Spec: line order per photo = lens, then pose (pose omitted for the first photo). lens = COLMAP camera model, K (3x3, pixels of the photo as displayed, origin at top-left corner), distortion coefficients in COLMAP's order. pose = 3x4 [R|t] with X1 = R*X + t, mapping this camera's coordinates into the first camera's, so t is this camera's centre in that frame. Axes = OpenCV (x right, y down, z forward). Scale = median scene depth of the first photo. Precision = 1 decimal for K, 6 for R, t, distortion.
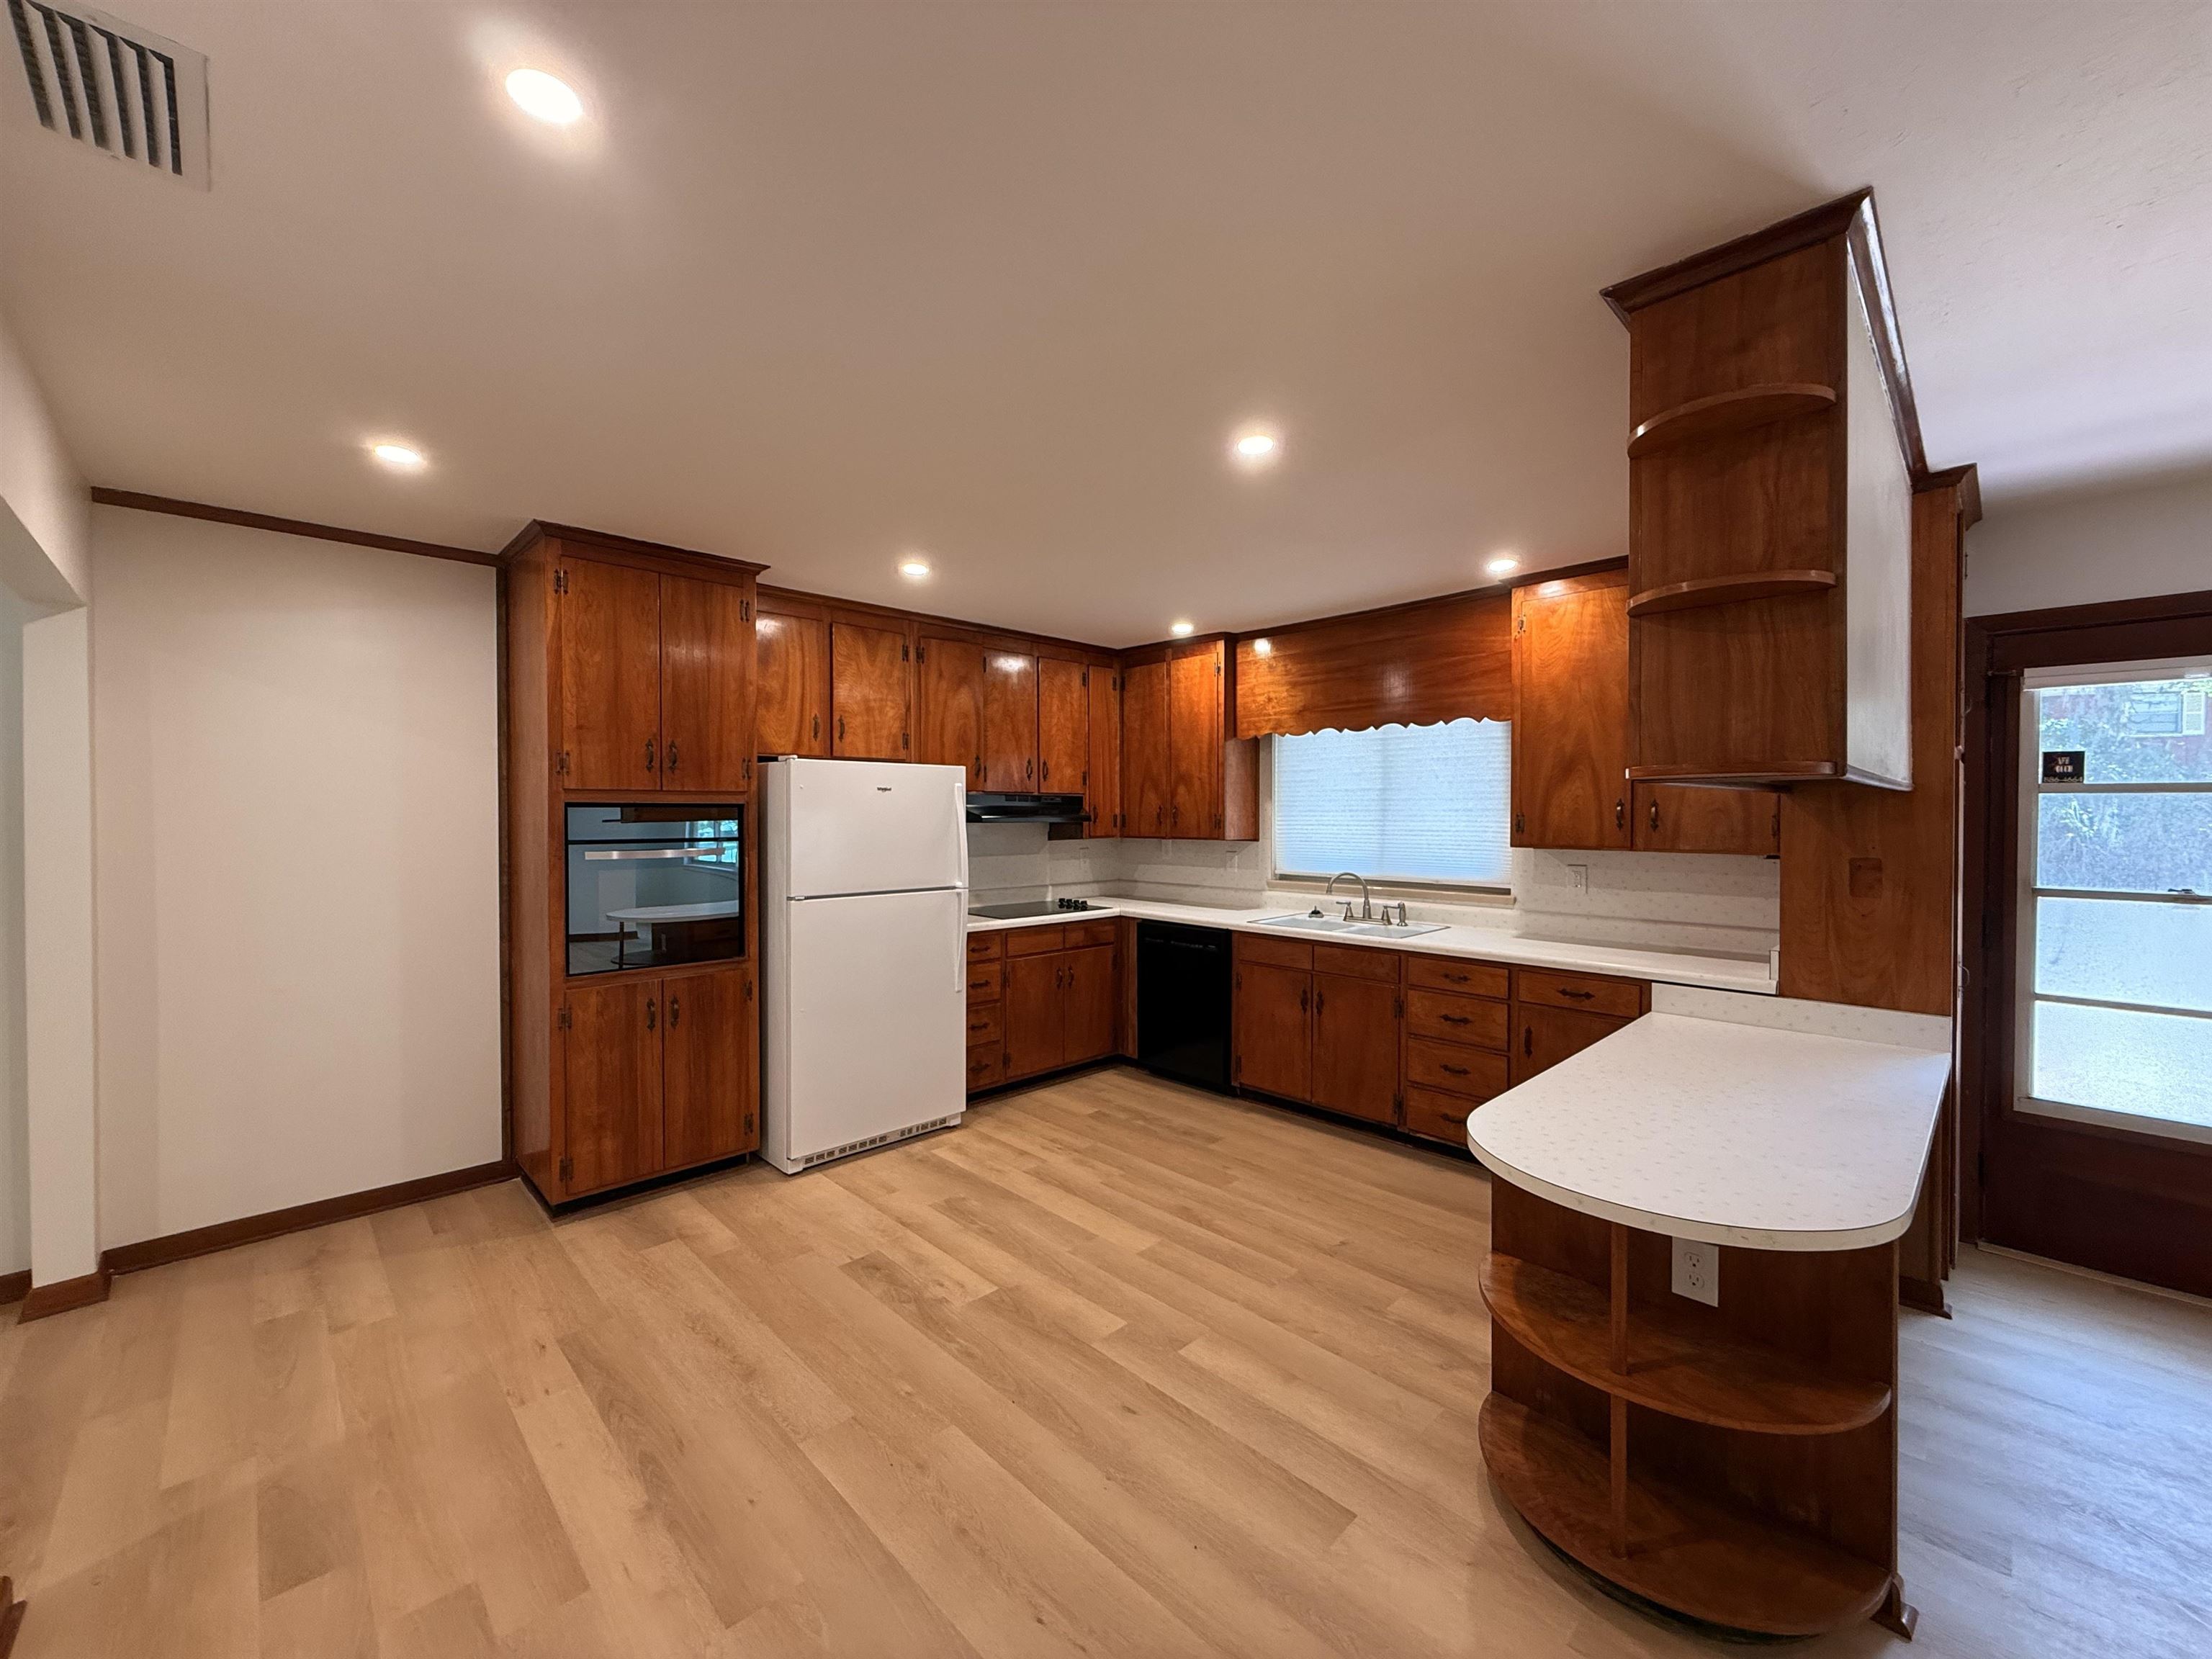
lens RADIAL K [[885.5, 0, 1106.0], [0, 885.5, 829.5], [0, 0, 1]] dist [0.006362, -0.000173]
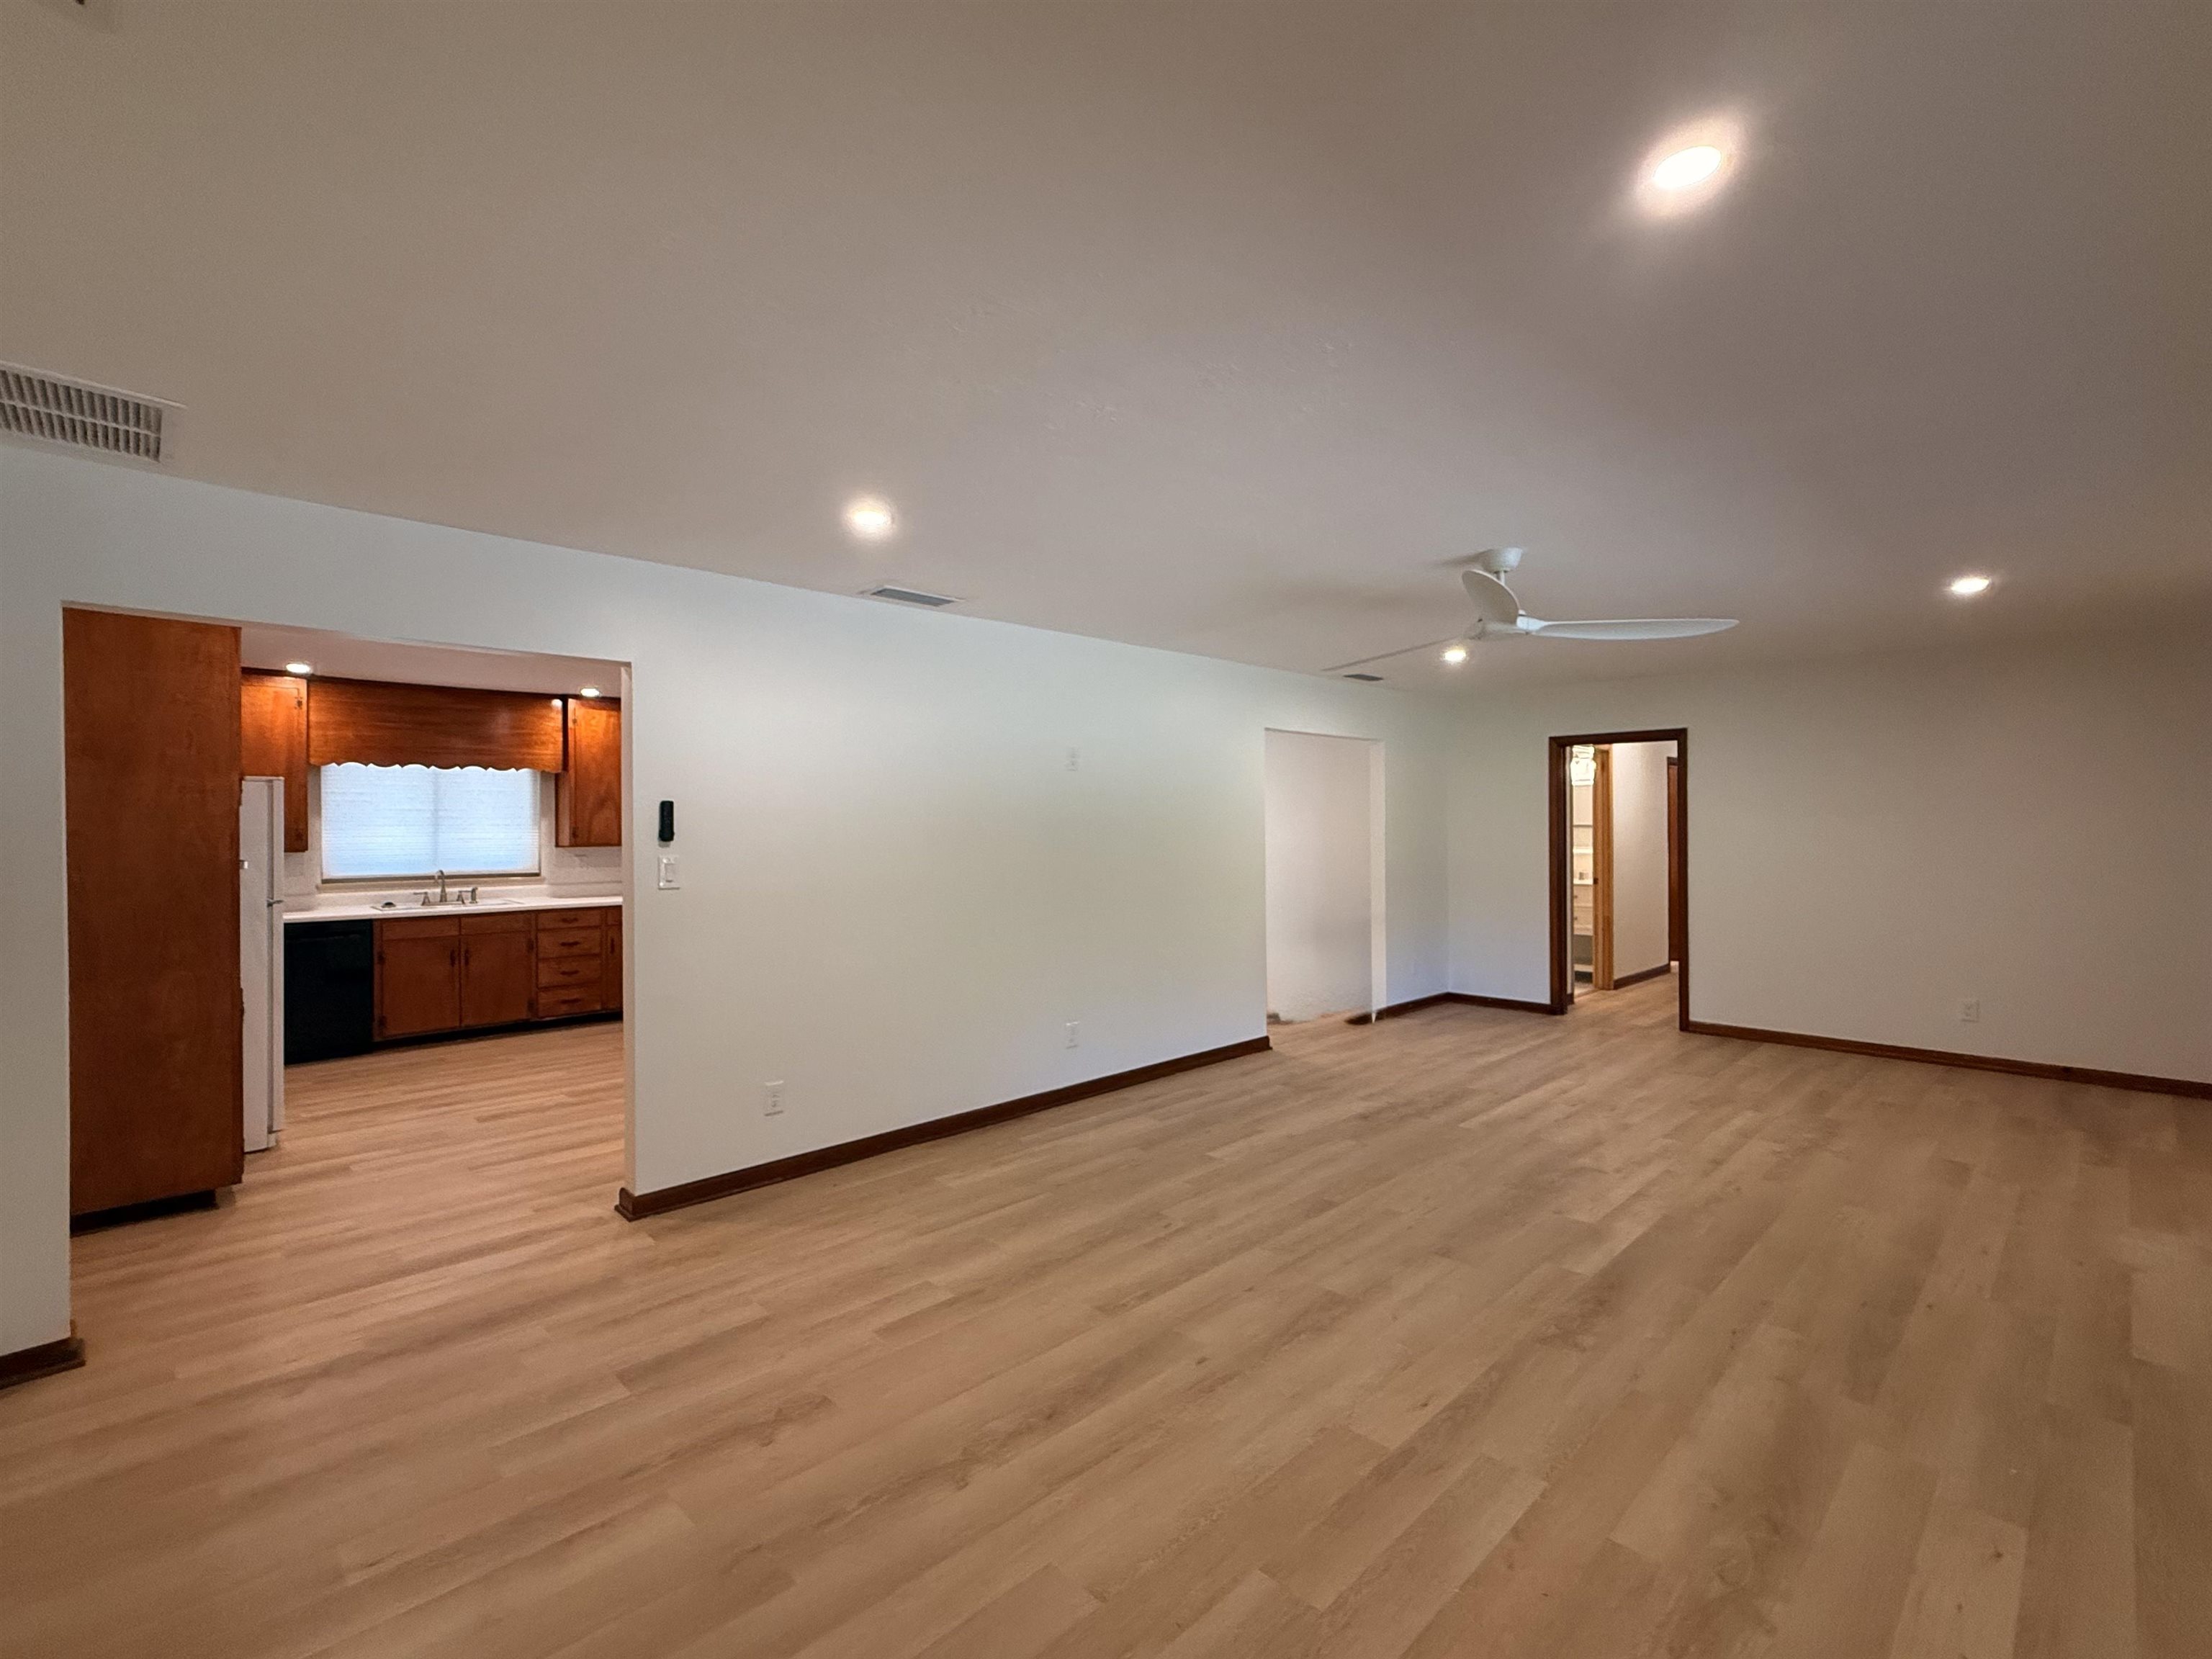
lens RADIAL K [[995.4, 0, 1106.0], [0, 995.4, 829.5], [0, 0, 1]] dist [0.000969, 0.000526]
pose [[0.001056, -0.004901, 0.999987, -1.390413], [0.022748, 0.999729, 0.004875, 0.001348], [-0.999741, 0.022742, 0.001168, -0.063675]]
